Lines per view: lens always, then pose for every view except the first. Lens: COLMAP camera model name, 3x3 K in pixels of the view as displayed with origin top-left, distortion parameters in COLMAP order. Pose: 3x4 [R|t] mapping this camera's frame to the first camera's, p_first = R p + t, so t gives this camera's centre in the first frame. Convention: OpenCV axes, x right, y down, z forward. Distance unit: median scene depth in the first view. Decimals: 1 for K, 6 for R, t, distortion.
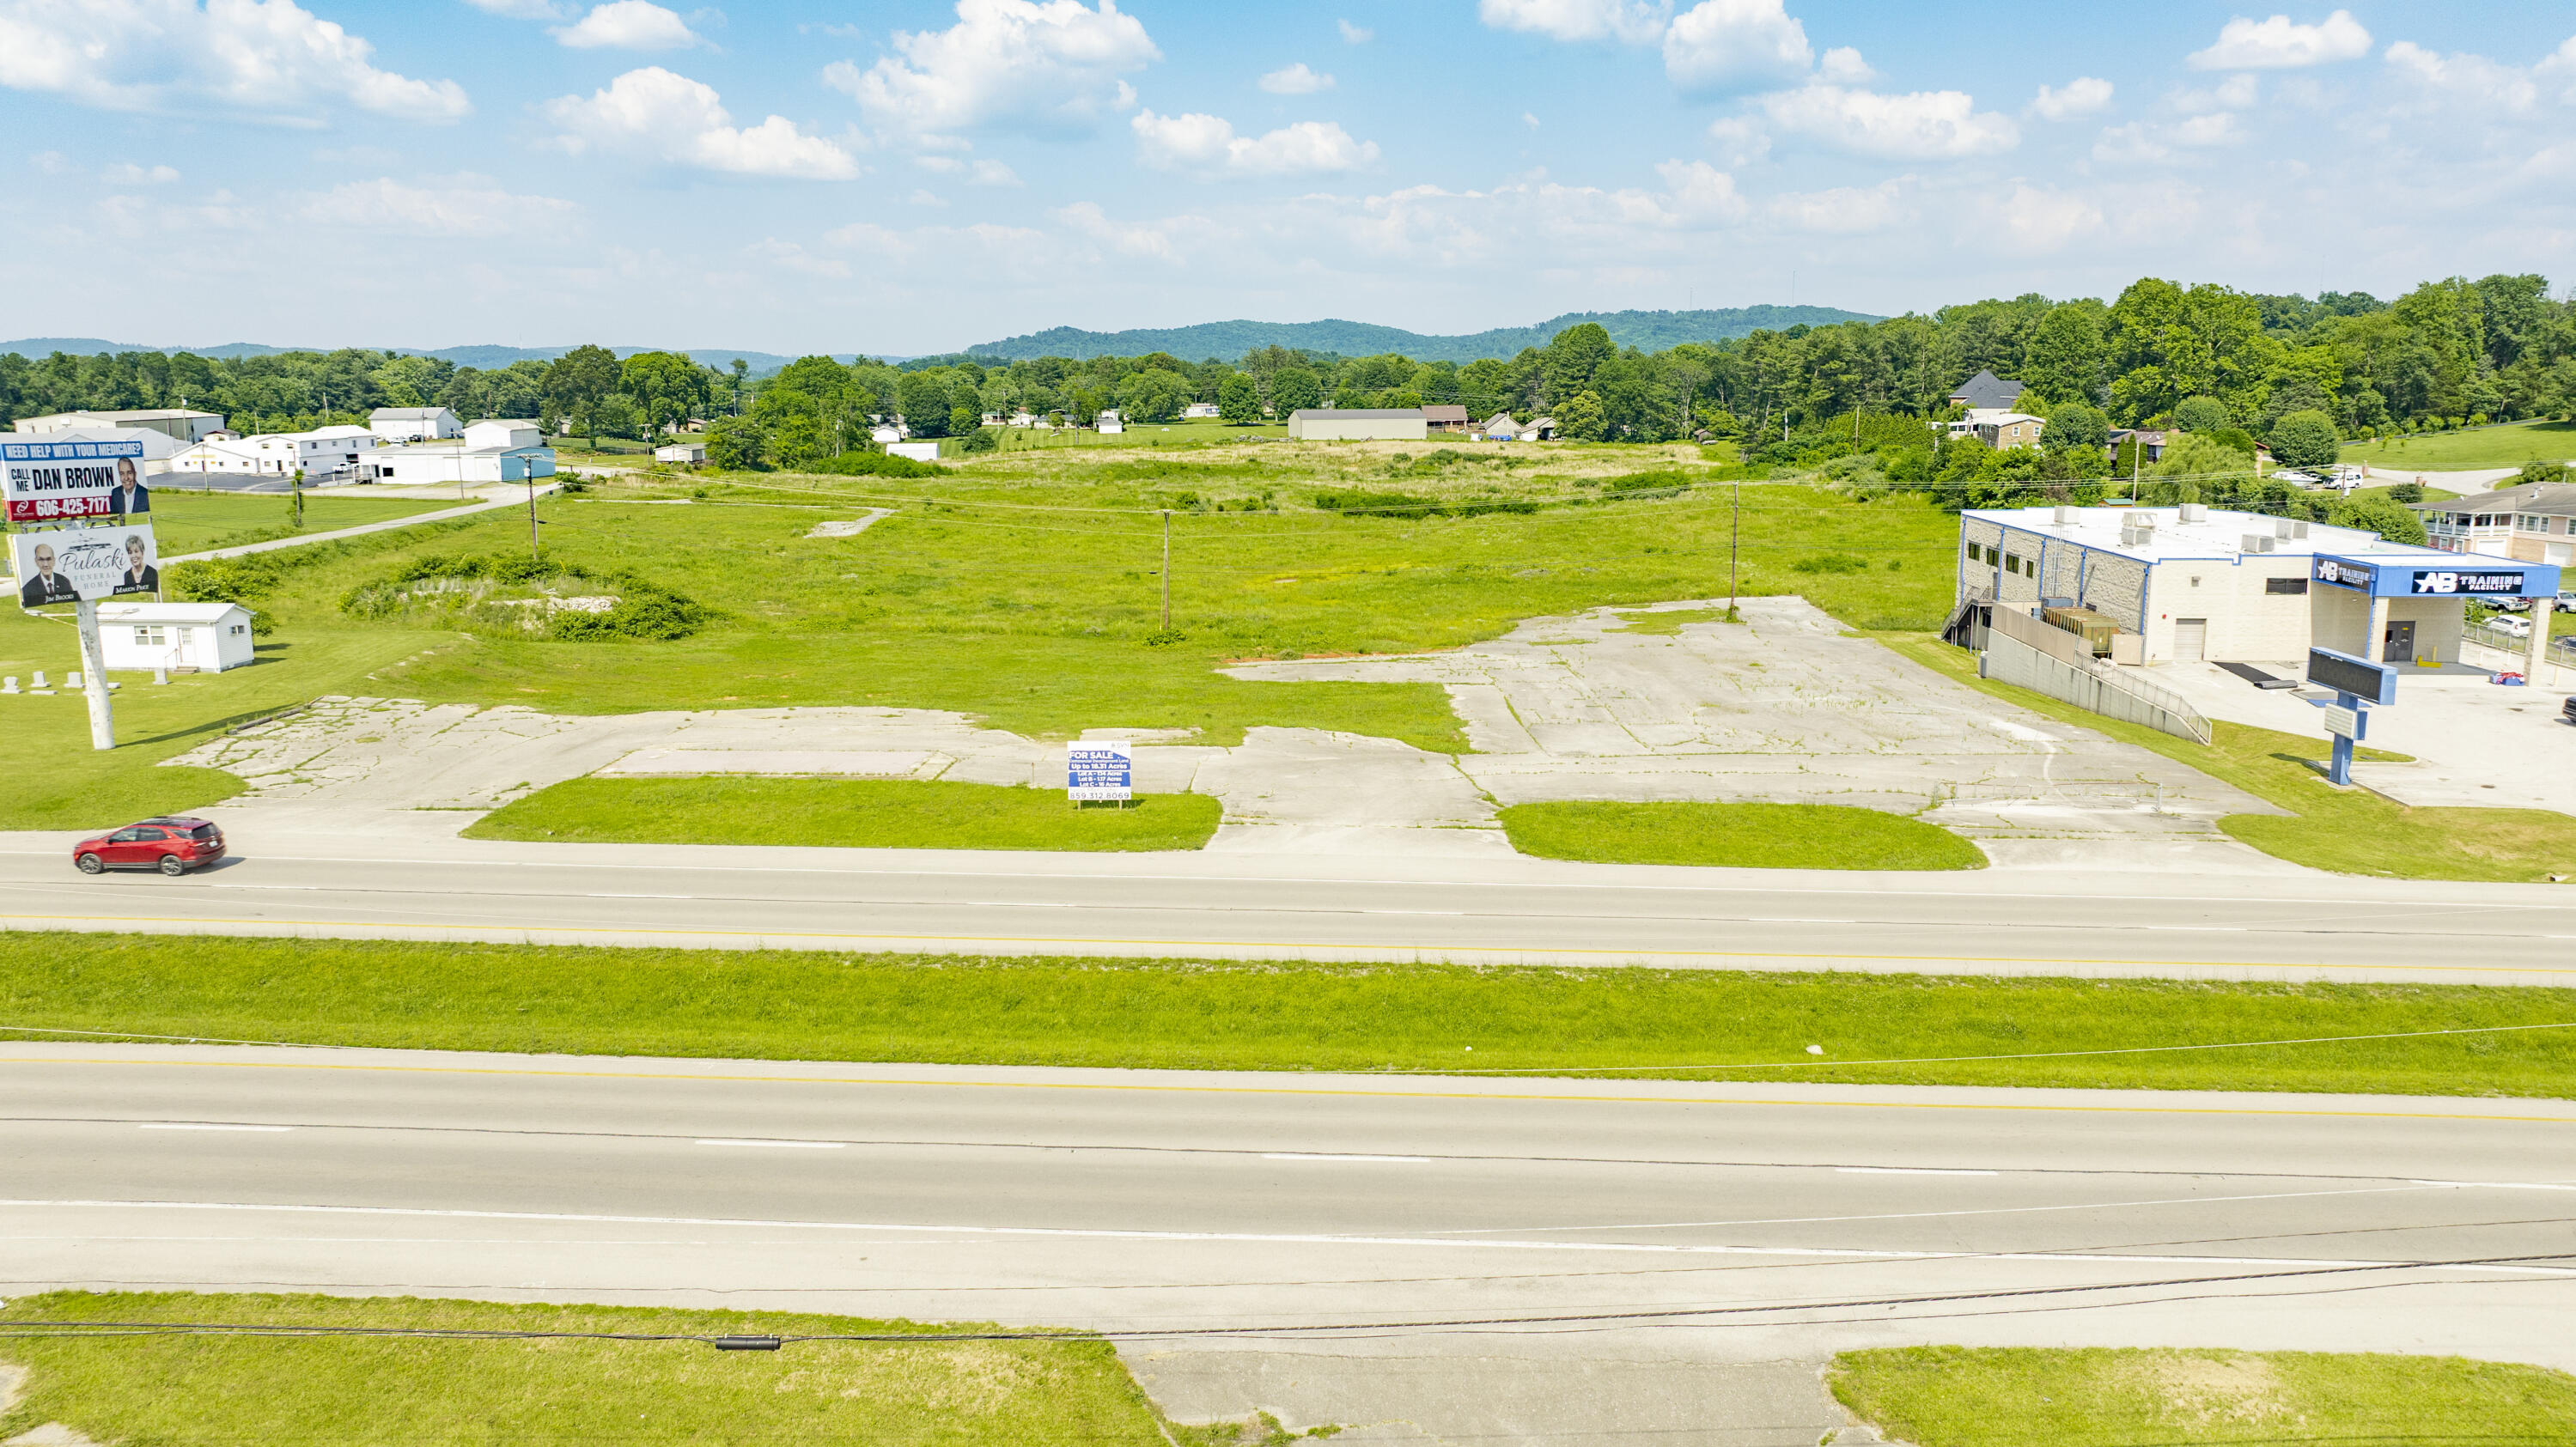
lens RADIAL K [[1821.9, 0, 1301.0], [0, 1821.9, 701.0], [0, 0, 1]] dist [-0.040901, 0.046324]
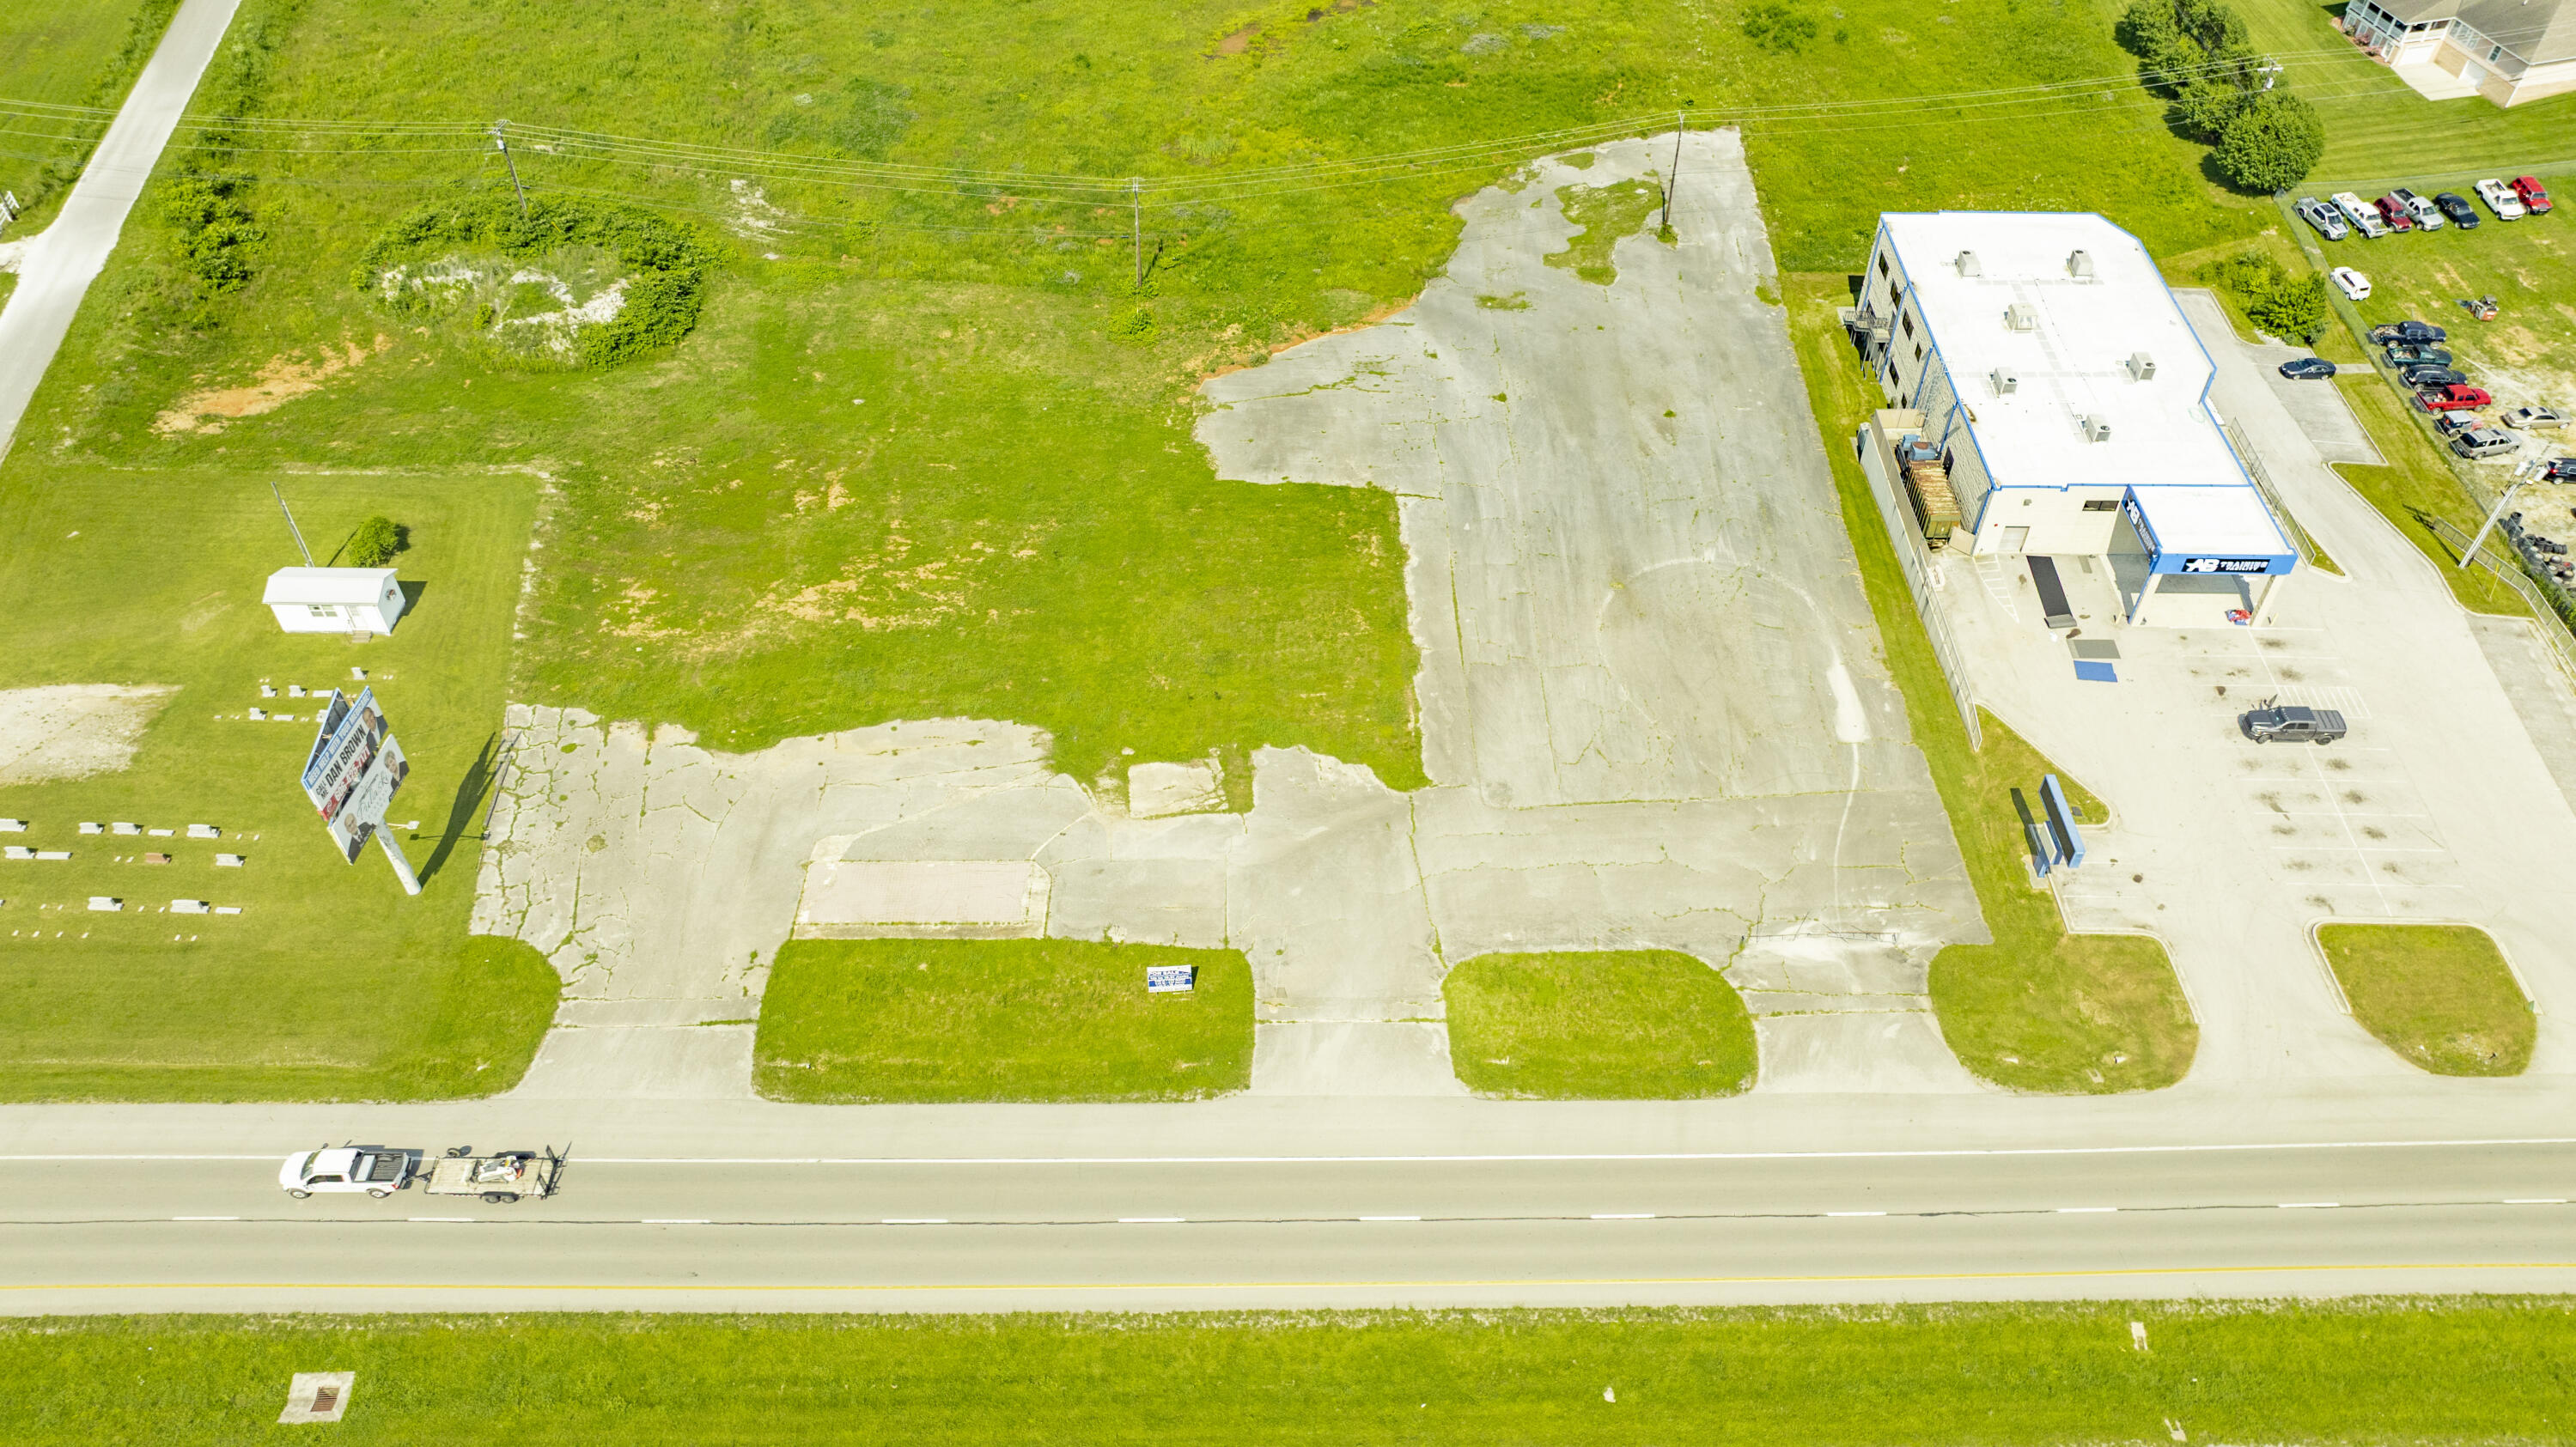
lens RADIAL K [[1821.9, 0, 1303.6], [0, 1821.9, 718.4], [0, 0, 1]] dist [-0.040901, 0.046324]
pose [[0.998951, -0.029990, 0.034613, -0.011720], [0.004565, 0.817210, 0.576322, -0.234105], [-0.045570, -0.575560, 0.816489, -0.016303]]
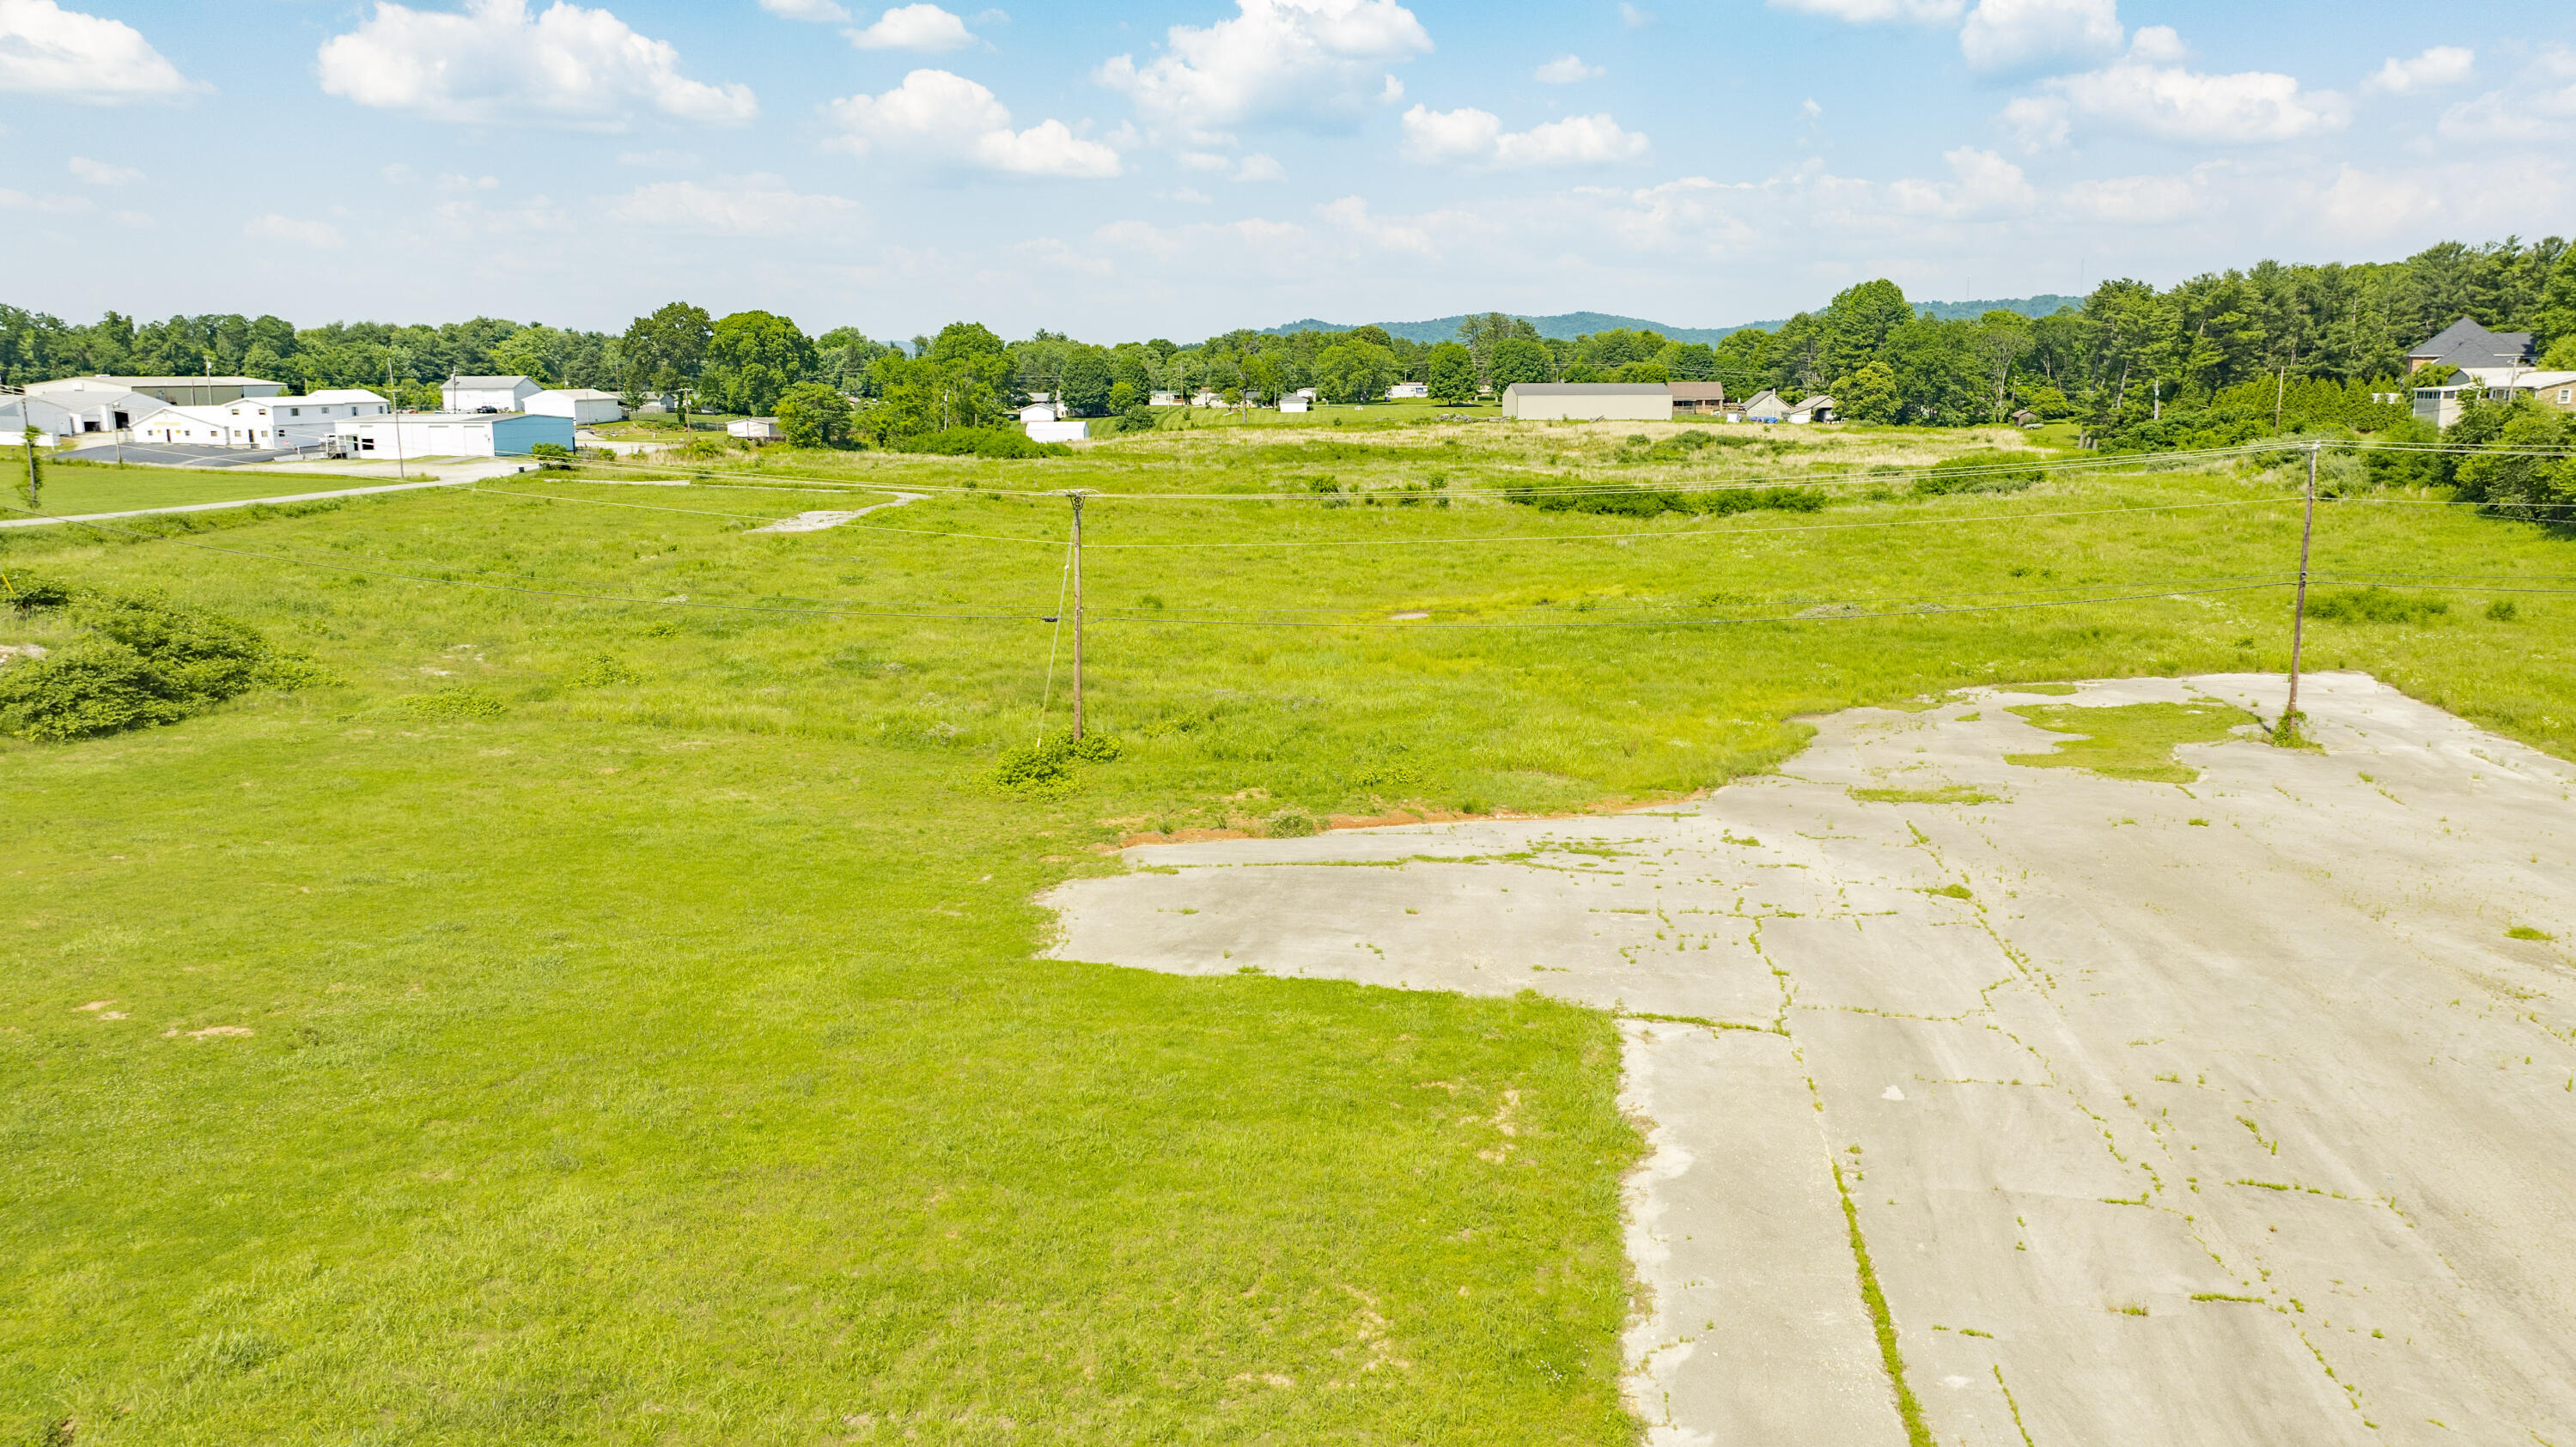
lens RADIAL K [[1821.9, 0, 1301.7], [0, 1821.9, 690.9], [0, 0, 1]] dist [-0.040901, 0.046324]
pose [[0.990820, 0.024874, -0.132881, 0.025470], [-0.025311, 0.999678, -0.001599, -0.027328], [0.132799, 0.004948, 0.991131, 0.274640]]
